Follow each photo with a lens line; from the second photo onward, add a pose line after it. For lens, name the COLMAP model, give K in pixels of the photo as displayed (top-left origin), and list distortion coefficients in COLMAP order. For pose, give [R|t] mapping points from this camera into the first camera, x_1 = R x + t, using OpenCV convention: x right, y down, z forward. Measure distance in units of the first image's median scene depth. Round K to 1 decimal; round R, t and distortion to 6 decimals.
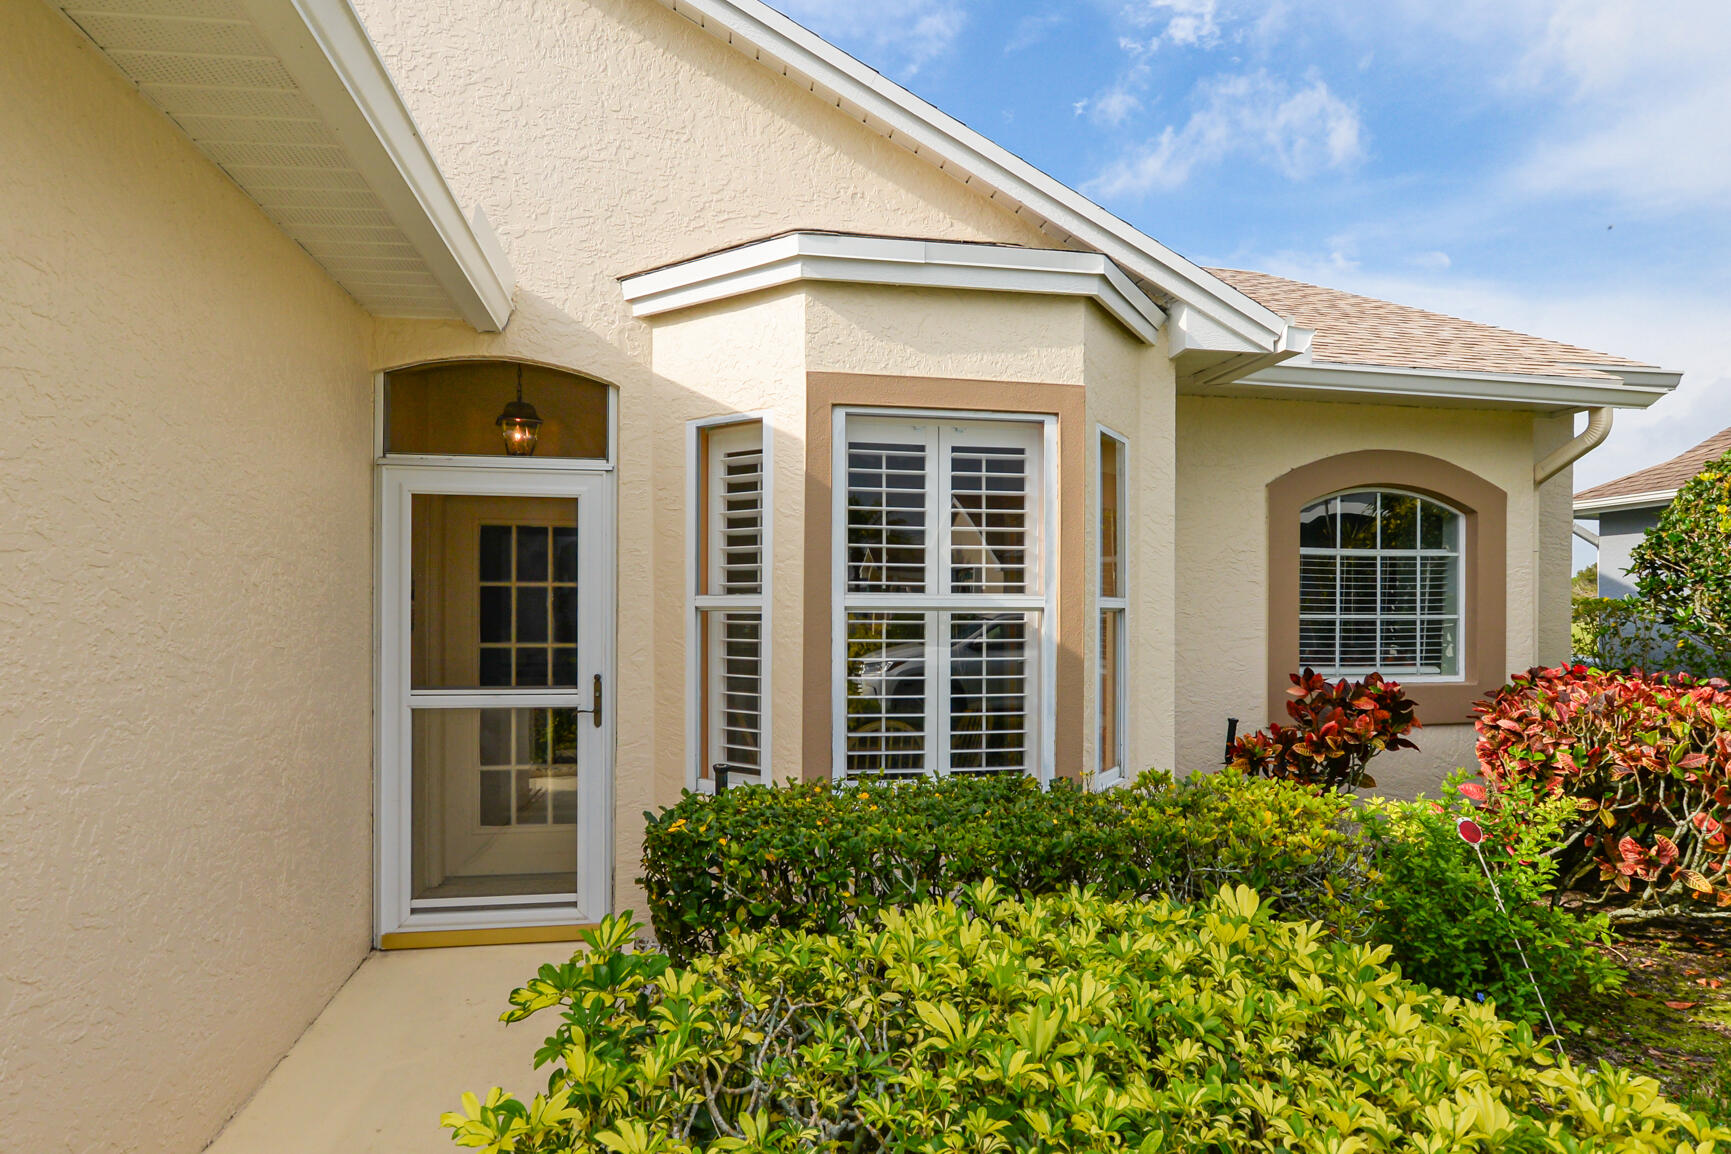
lens RADIAL K [[990.3, 0, 866.8], [0, 990.3, 589.5], [0, 0, 1]] dist [-0.005005, -0.000362]
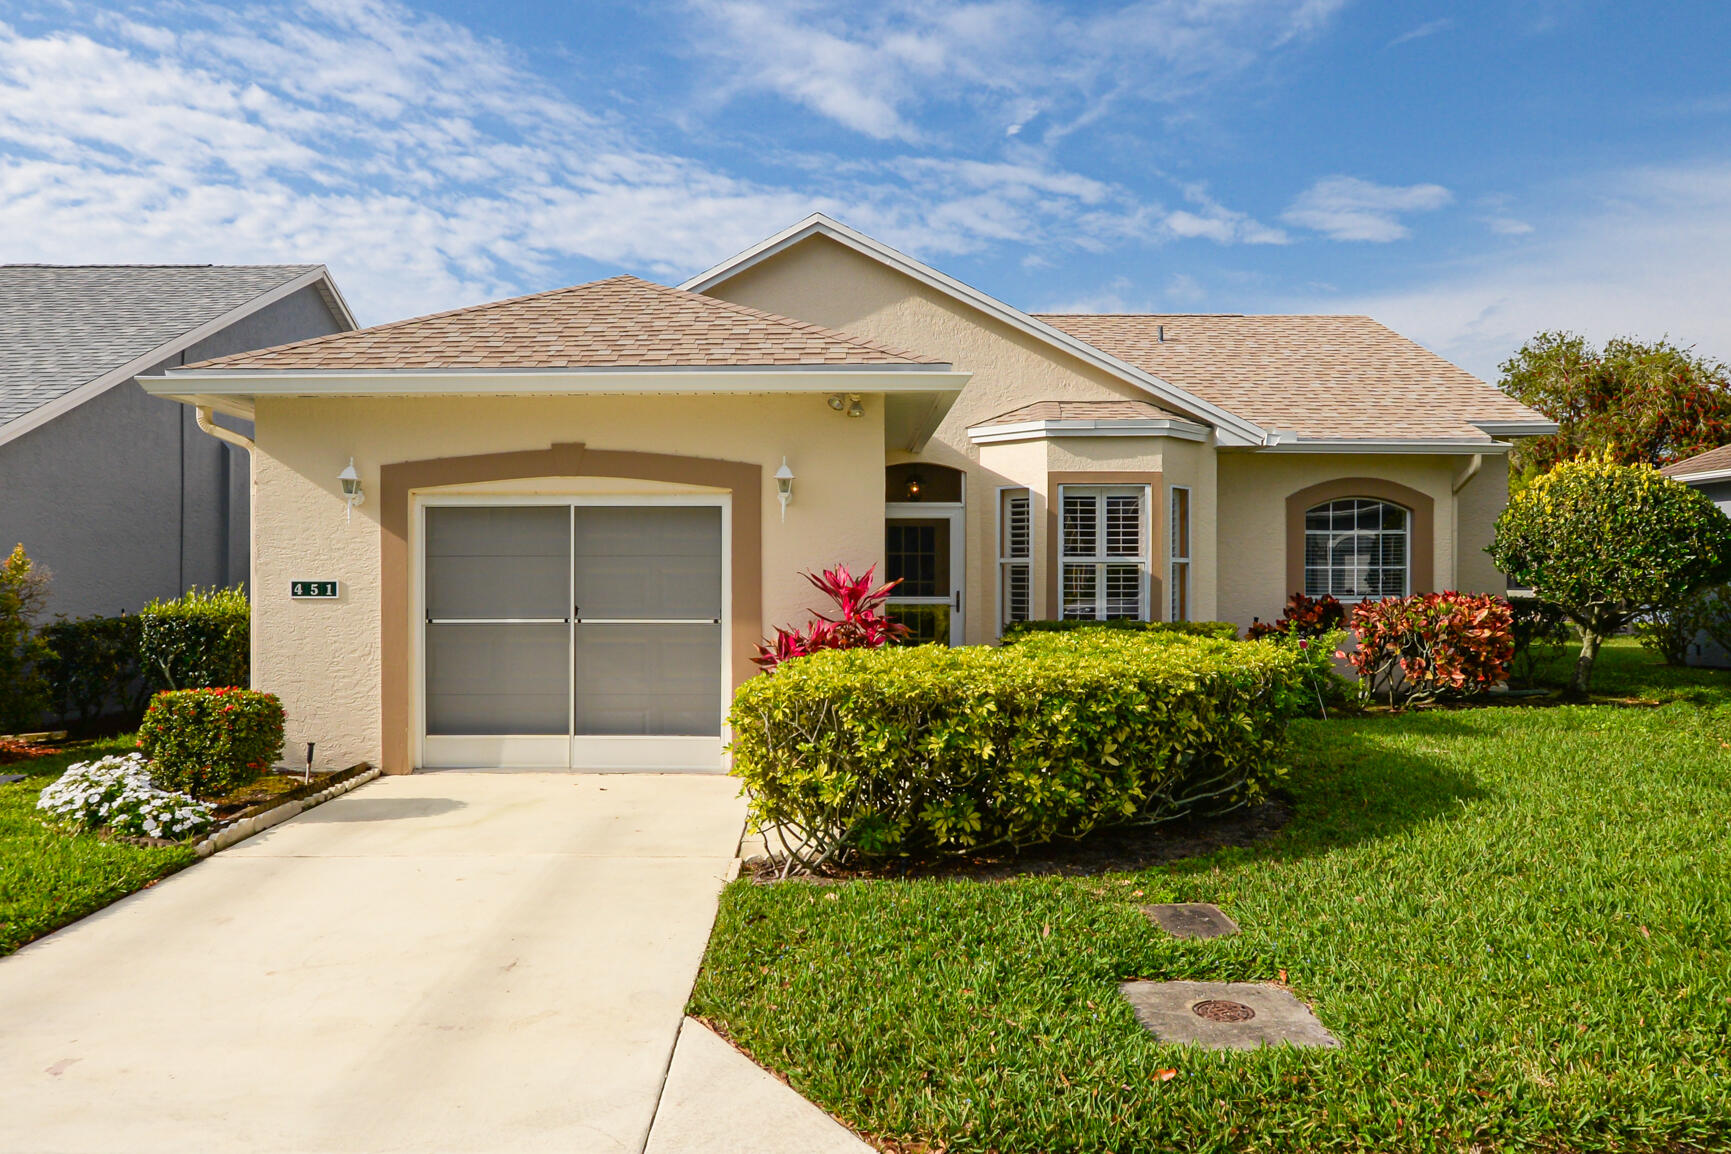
lens RADIAL K [[1028.5, 0, 862.4], [0, 1028.5, 567.8], [0, 0, 1]] dist [-0.003093, 0.003225]
pose [[0.977080, -0.004502, -0.212824, 0.033346], [0.008068, 0.999841, 0.015887, -0.012841], [0.212719, -0.017240, 0.976961, -1.515852]]
